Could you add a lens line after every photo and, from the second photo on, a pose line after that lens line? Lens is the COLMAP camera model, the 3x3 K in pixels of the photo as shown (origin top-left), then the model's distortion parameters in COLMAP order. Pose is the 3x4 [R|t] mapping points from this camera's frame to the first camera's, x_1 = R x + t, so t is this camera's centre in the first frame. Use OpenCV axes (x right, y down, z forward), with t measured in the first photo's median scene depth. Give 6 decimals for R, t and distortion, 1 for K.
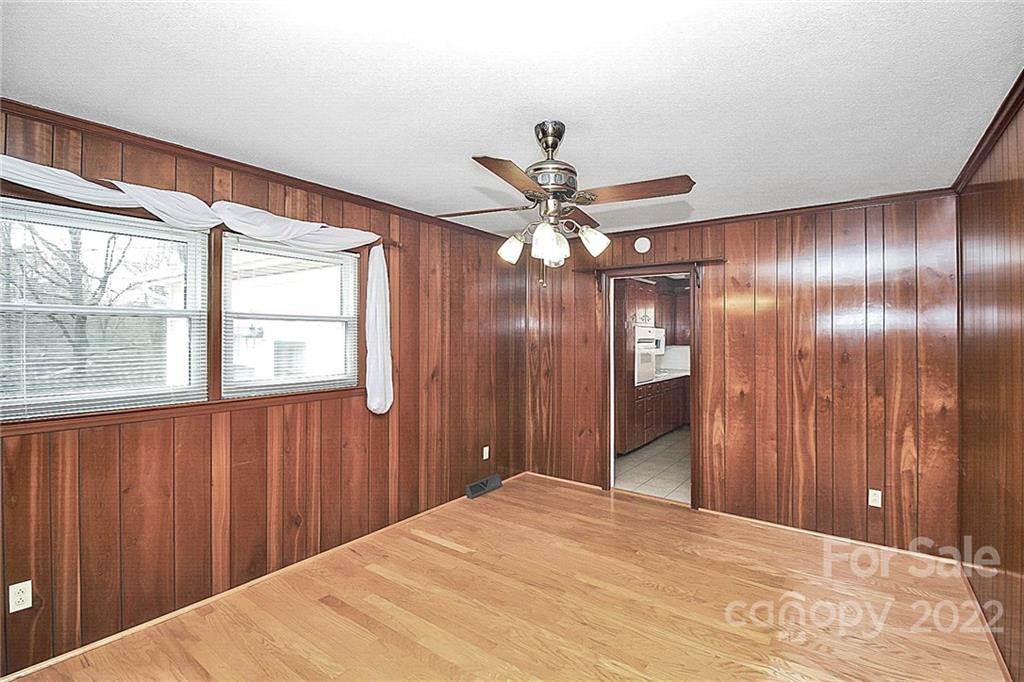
lens RADIAL K [[476.4, 0, 510.6], [0, 476.4, 331.3], [0, 0, 1]] dist [-0.012272, -0.001065]
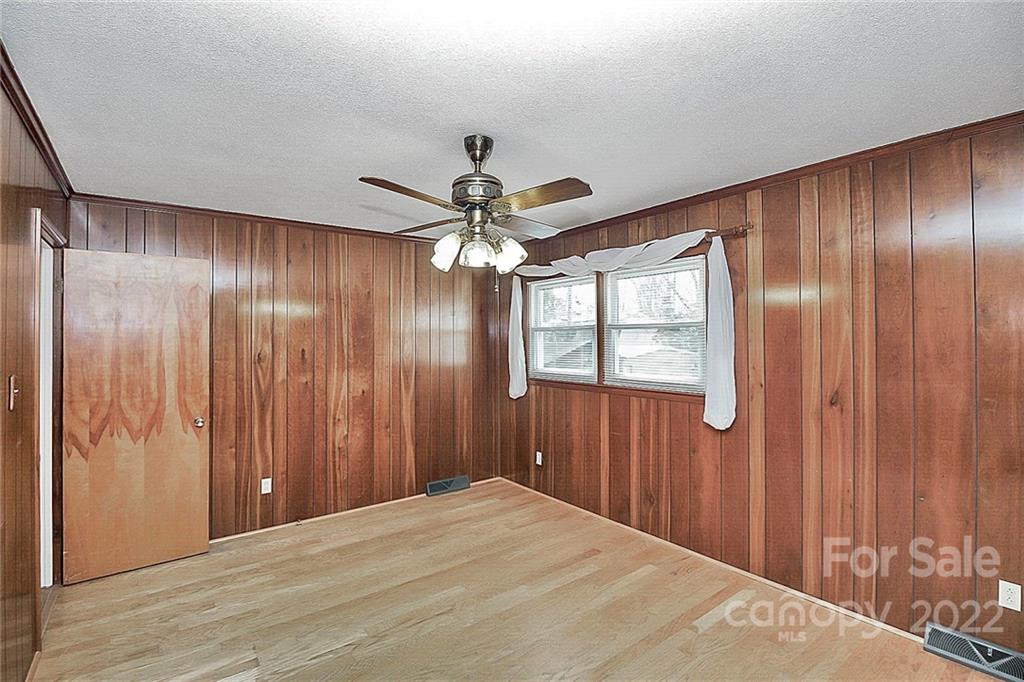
lens RADIAL K [[476.4, 0, 510.6], [0, 476.4, 331.3], [0, 0, 1]] dist [-0.012272, -0.001065]
pose [[-0.292088, -0.019117, -0.956201, 0.828437], [0.012584, 0.999637, -0.023829, 0.009222], [0.956309, -0.018993, -0.291741, 1.078114]]
